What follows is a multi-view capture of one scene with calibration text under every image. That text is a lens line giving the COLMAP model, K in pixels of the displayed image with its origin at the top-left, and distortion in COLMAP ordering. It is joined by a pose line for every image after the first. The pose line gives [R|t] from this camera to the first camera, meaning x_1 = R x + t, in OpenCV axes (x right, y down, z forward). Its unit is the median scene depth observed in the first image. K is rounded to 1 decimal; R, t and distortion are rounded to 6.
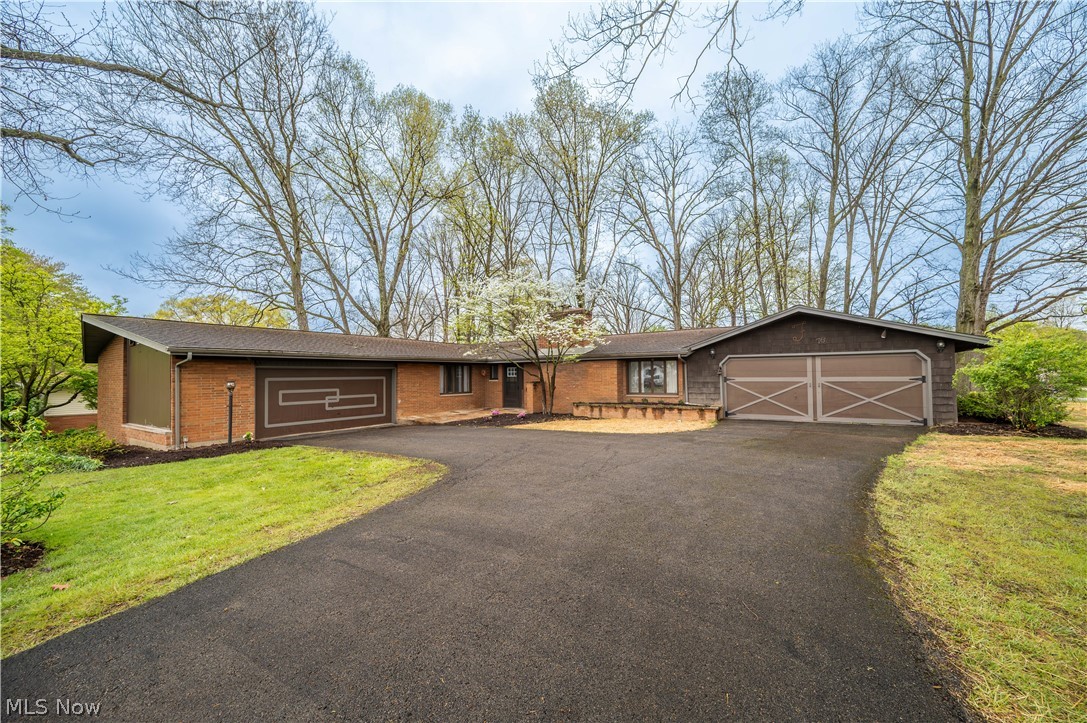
lens RADIAL K [[427.5, 0, 546.0], [0, 427.5, 362.0], [0, 0, 1]] dist [-0.000501, -0.000163]
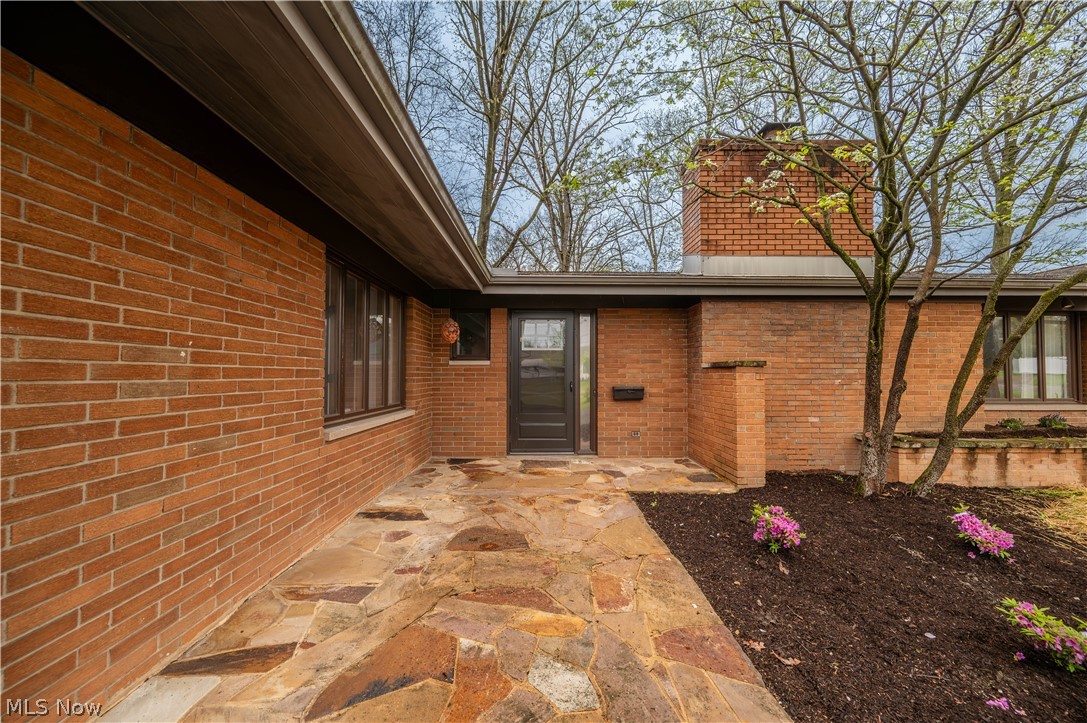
lens RADIAL K [[429.0, 0, 545.1], [0, 429.0, 365.0], [0, 0, 1]] dist [-0.001534, -0.000320]
pose [[0.831382, 0.030896, 0.554842, -0.333066], [-0.031653, 0.999465, -0.008225, 0.063315], [-0.554799, -0.010724, 0.831915, 1.008139]]
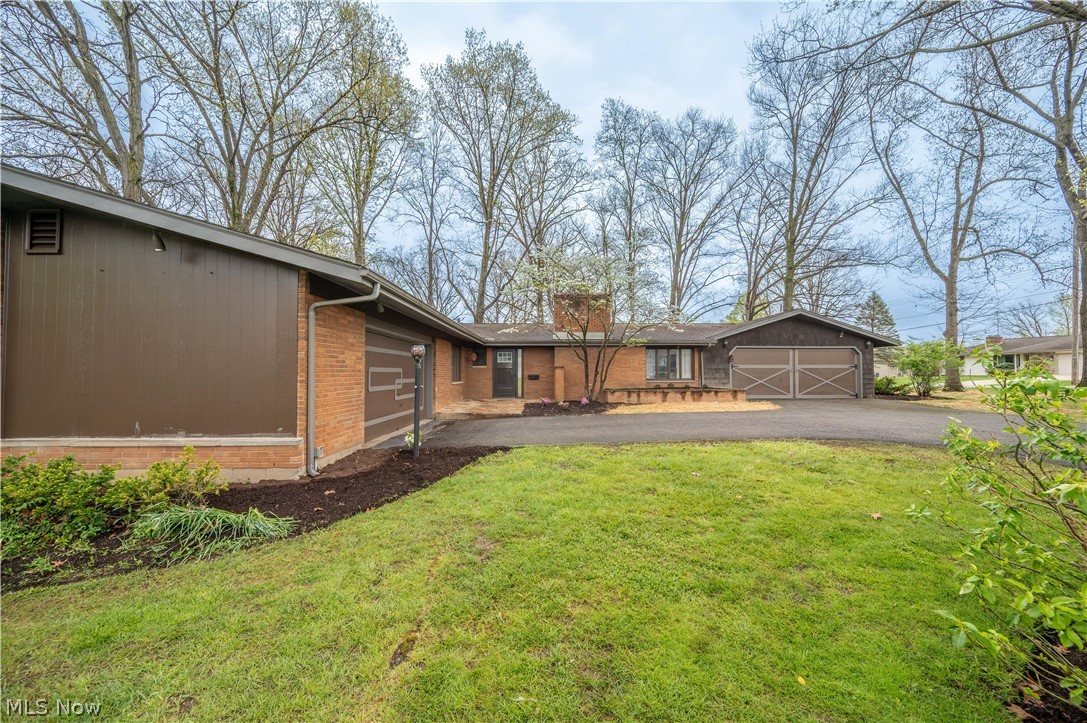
lens RADIAL K [[427.5, 0, 546.0], [0, 427.5, 362.0], [0, 0, 1]] dist [-0.000501, -0.000163]
pose [[0.826345, 0.025167, 0.562601, -0.675974], [-0.025267, 0.999652, -0.007606, 0.051156], [-0.562597, -0.007930, 0.826694, 0.314135]]
